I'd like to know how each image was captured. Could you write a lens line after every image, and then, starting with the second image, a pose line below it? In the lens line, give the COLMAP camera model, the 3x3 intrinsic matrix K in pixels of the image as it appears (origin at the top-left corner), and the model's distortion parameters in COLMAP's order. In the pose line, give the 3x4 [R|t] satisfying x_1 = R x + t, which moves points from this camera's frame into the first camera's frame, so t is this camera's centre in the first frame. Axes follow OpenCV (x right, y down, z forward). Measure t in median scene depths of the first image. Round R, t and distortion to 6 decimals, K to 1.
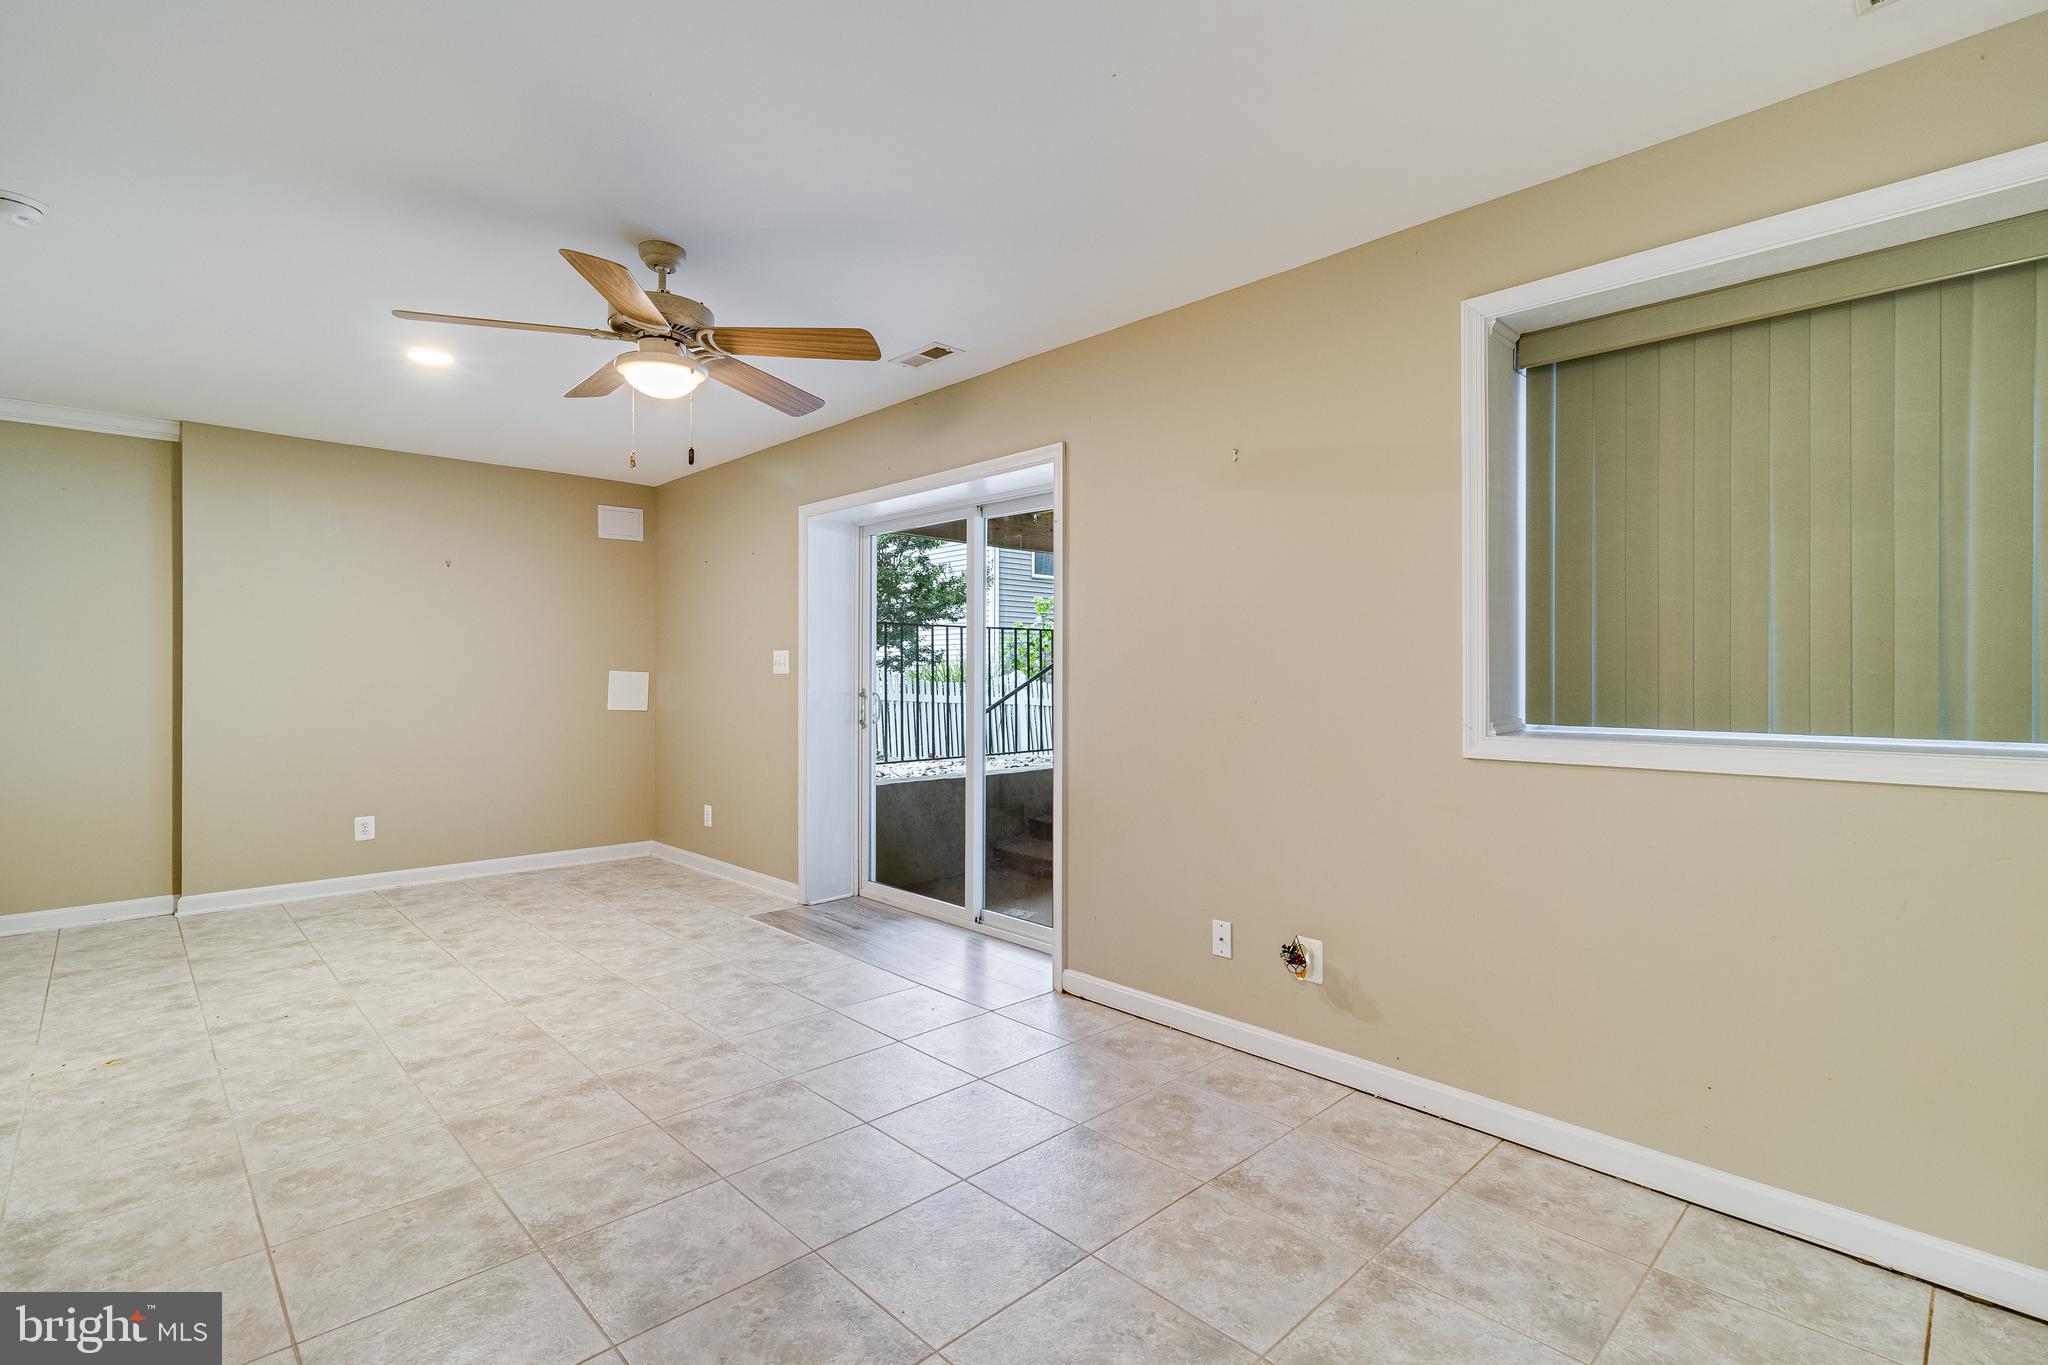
lens RADIAL K [[937.5, 0, 1027.5], [0, 937.5, 659.9], [0, 0, 1]] dist [-0.001442, 0.000532]
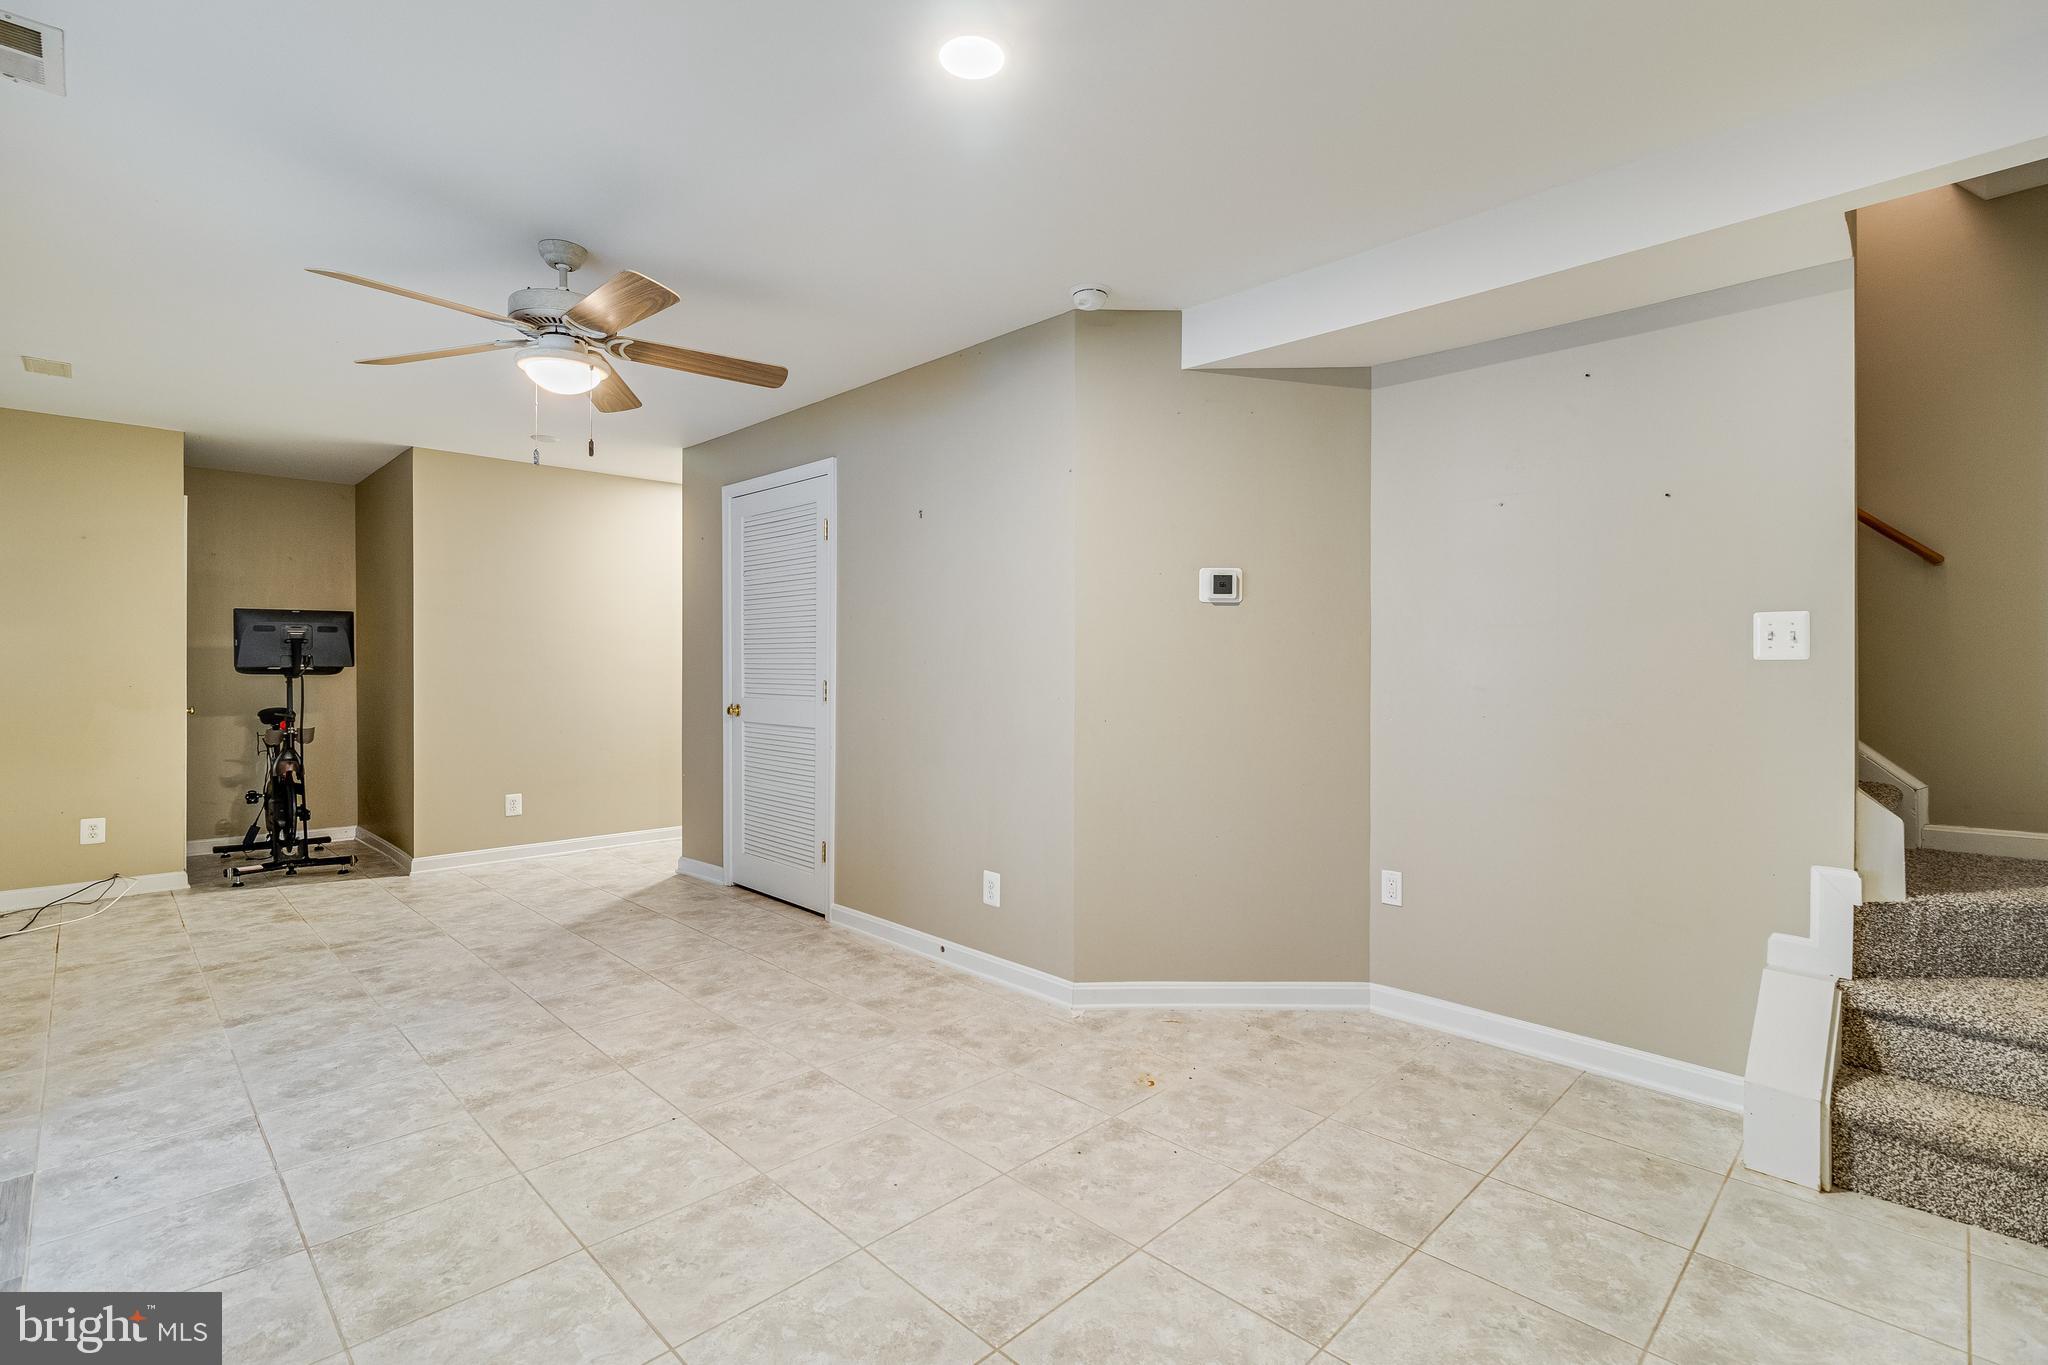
lens RADIAL K [[943.8, 0, 1024.9], [0, 943.8, 651.7], [0, 0, 1]] dist [-0.004195, 0.000505]
pose [[-0.999920, -0.004139, -0.011975, -0.884855], [-0.003791, 0.999573, -0.028964, 0.030088], [0.012090, -0.028916, -0.999509, 2.052522]]
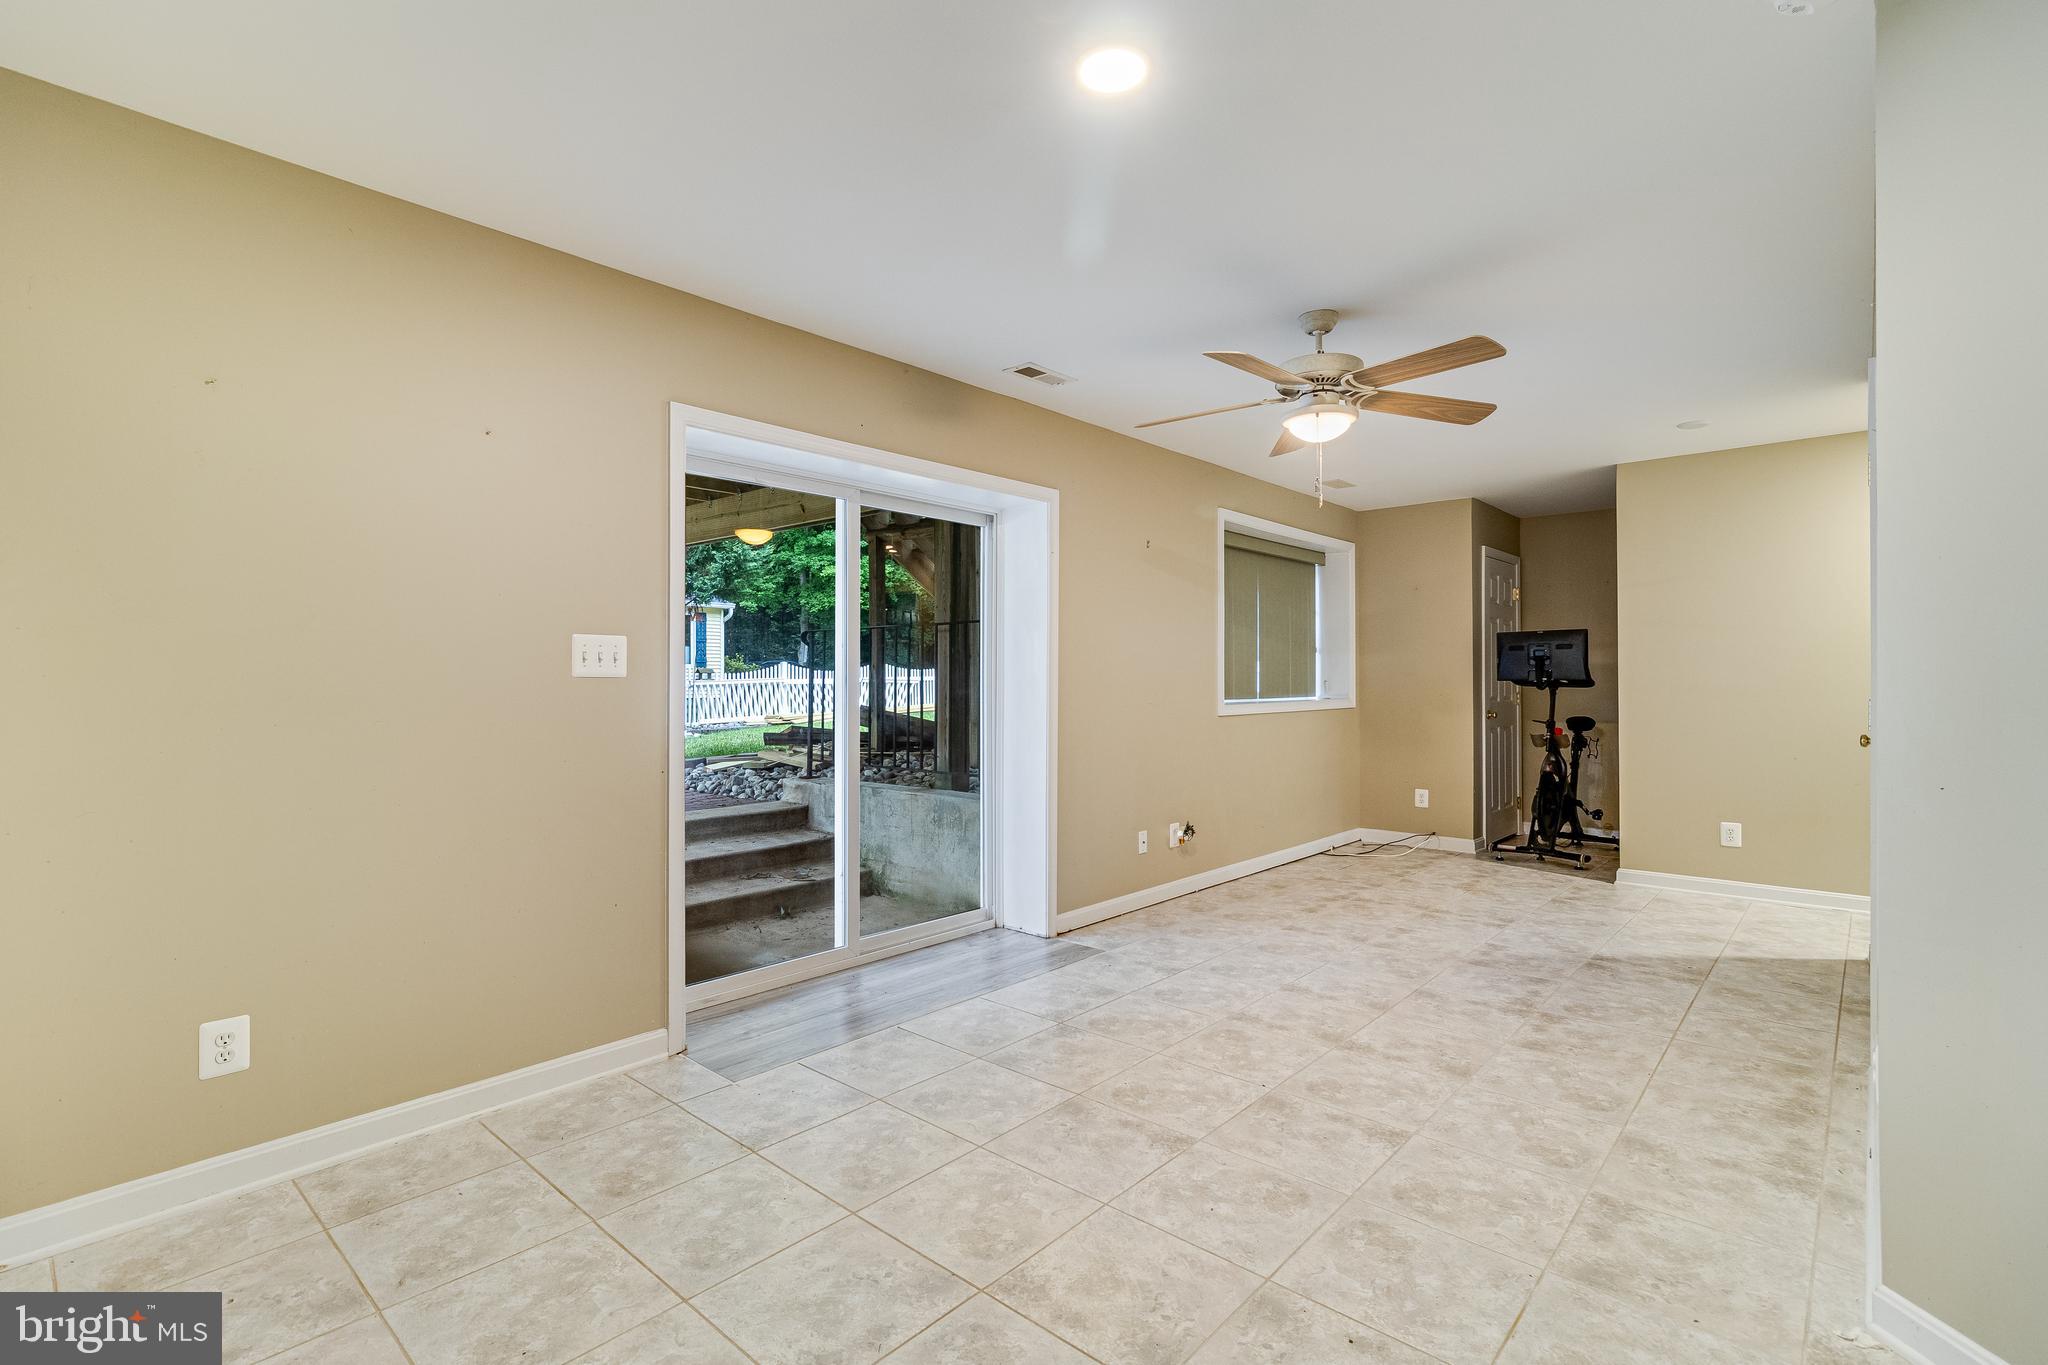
lens RADIAL K [[943.8, 0, 1024.9], [0, 943.8, 651.7], [0, 0, 1]] dist [-0.004195, 0.000505]
pose [[-0.061531, 0.027318, 0.997731, -1.560913], [-0.013712, 0.999508, -0.028212, 0.022879], [-0.998011, -0.015416, -0.061126, 1.452912]]
